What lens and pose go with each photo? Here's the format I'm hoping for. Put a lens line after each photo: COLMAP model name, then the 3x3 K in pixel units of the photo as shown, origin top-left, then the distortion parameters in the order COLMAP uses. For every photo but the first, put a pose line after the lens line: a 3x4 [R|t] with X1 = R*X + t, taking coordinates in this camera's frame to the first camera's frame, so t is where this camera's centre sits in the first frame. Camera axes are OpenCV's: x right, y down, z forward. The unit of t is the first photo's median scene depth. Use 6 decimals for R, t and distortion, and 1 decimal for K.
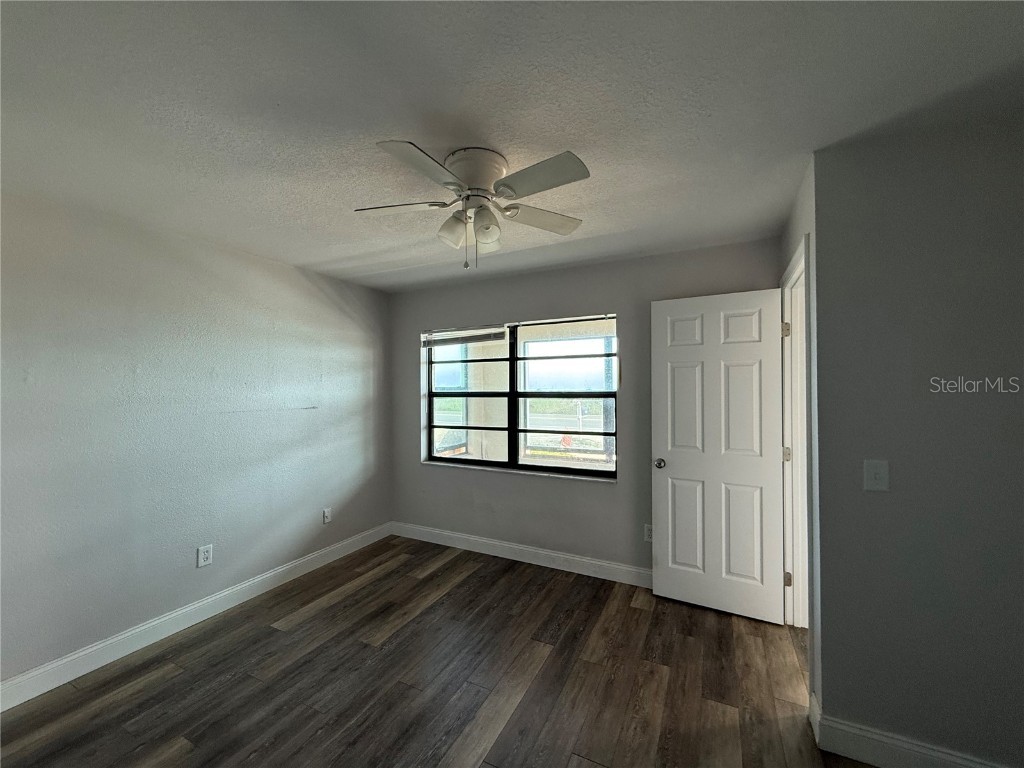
lens RADIAL K [[406.4, 0, 509.6], [0, 406.4, 384.7], [0, 0, 1]] dist [-0.000842, -0.000211]
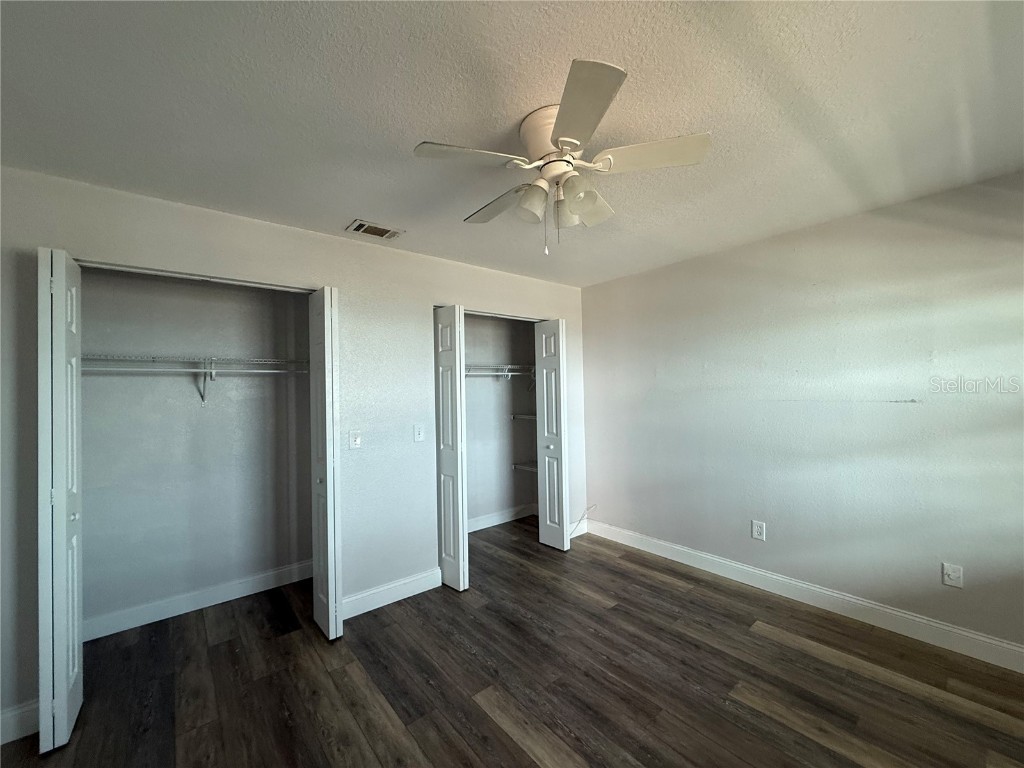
lens RADIAL K [[406.4, 0, 509.6], [0, 406.4, 384.7], [0, 0, 1]] dist [-0.000842, -0.000211]
pose [[-0.397696, 0.006049, -0.917497, 0.521926], [0.033903, 0.999392, -0.008107, 0.014845], [0.916891, -0.034330, -0.397660, 0.837062]]
